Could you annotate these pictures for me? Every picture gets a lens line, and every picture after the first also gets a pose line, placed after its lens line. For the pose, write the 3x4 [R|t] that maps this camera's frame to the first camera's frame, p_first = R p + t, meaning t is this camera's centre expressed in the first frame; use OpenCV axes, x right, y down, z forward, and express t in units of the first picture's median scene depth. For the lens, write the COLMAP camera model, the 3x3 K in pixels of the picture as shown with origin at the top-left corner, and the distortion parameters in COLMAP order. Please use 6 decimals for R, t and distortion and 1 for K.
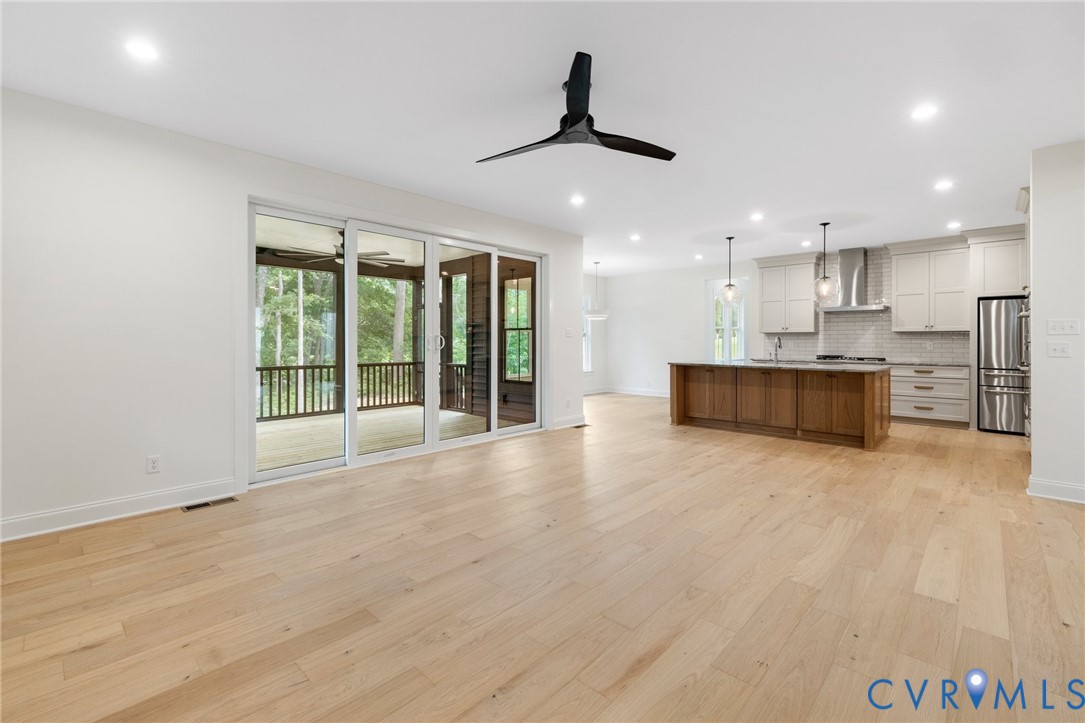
lens RADIAL K [[474.9, 0, 540.6], [0, 474.9, 339.4], [0, 0, 1]] dist [-0.000657, 0.001007]
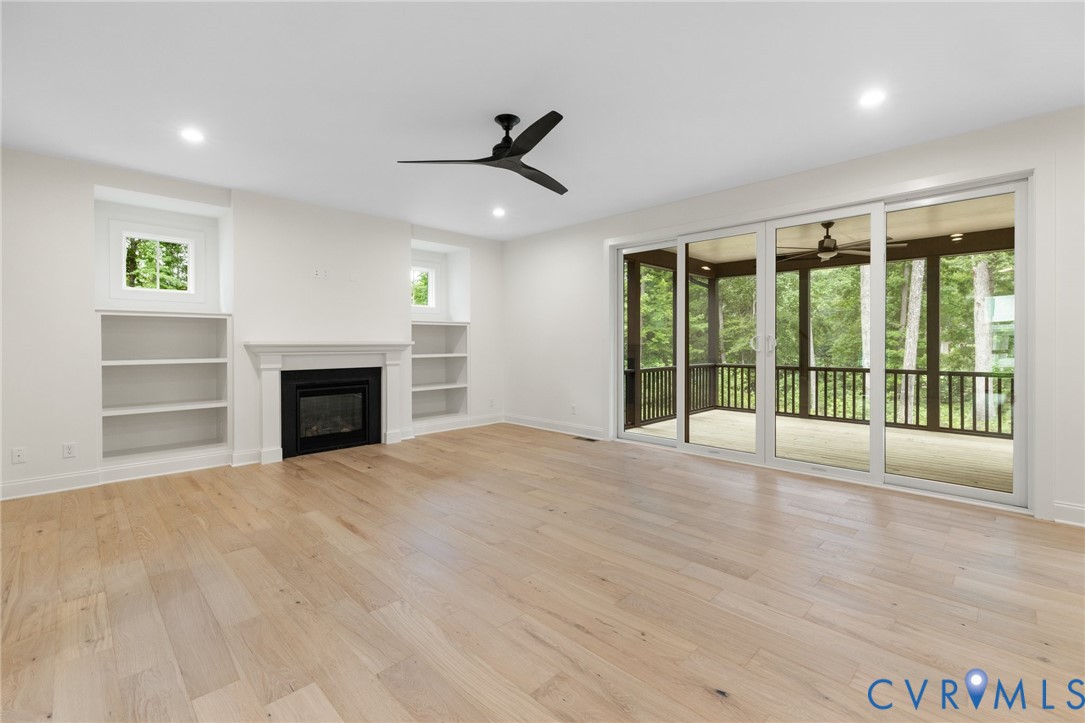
lens RADIAL K [[474.9, 0, 544.4], [0, 474.9, 345.6], [0, 0, 1]] dist [-0.000657, 0.001007]
pose [[-0.030611, 0.004628, -0.999521, 1.012753], [0.004864, 0.999978, 0.004481, 0.006015], [0.999520, -0.004725, -0.030633, 0.927594]]
